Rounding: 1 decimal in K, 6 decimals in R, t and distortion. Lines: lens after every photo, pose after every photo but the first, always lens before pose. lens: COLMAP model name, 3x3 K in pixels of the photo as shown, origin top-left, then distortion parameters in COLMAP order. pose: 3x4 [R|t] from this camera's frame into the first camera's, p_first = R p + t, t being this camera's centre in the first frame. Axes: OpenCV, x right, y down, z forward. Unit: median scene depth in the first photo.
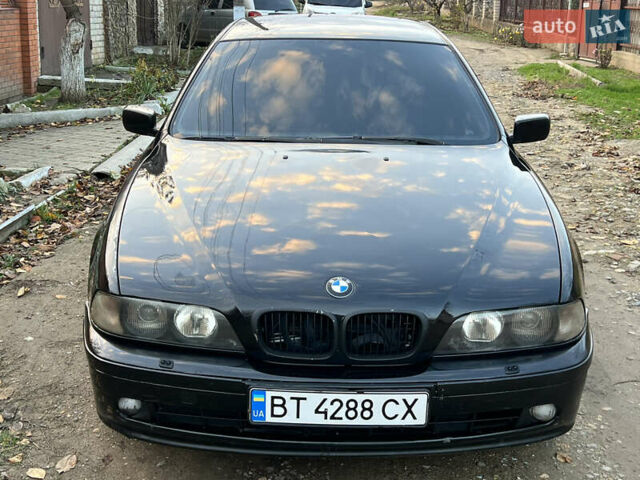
lens RADIAL K [[884.2, 0, 310.9], [0, 884.2, 217.9], [0, 0, 1]] dist [0.071303, 0.000000]
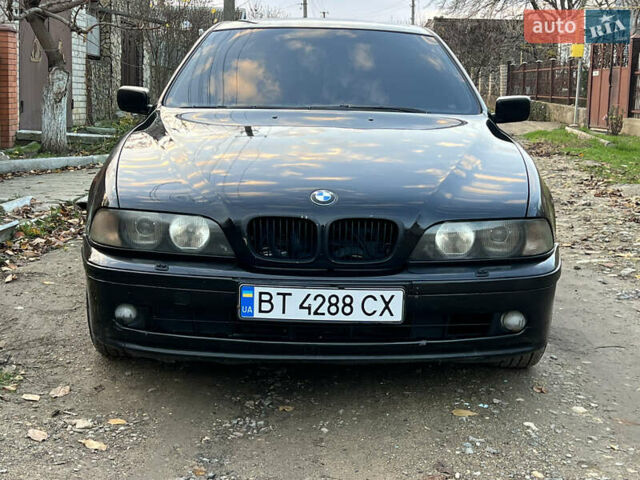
lens RADIAL K [[976.8, 0, 315.4], [0, 976.8, 214.7], [0, 0, 1]] dist [0.122161, 0.000000]
pose [[0.999942, 0.005084, 0.009509, 0.012010], [-0.004001, 0.993853, -0.110631, 0.237260], [-0.010013, 0.110587, 0.993816, -0.195559]]
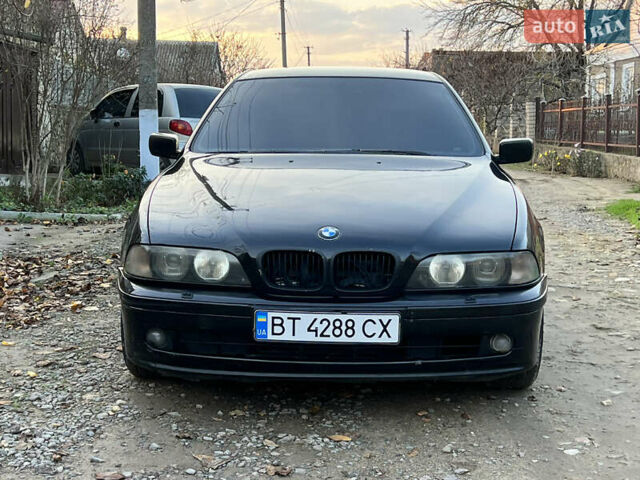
lens RADIAL K [[1013.6, 0, 312.7], [0, 1013.6, 237.2], [0, 0, 1]] dist [0.143683, 0.000000]
pose [[0.999484, -0.000488, -0.032132, 0.056601], [-0.003629, 0.991774, -0.127952, 0.269512], [0.031930, 0.128003, 0.991260, -0.404261]]
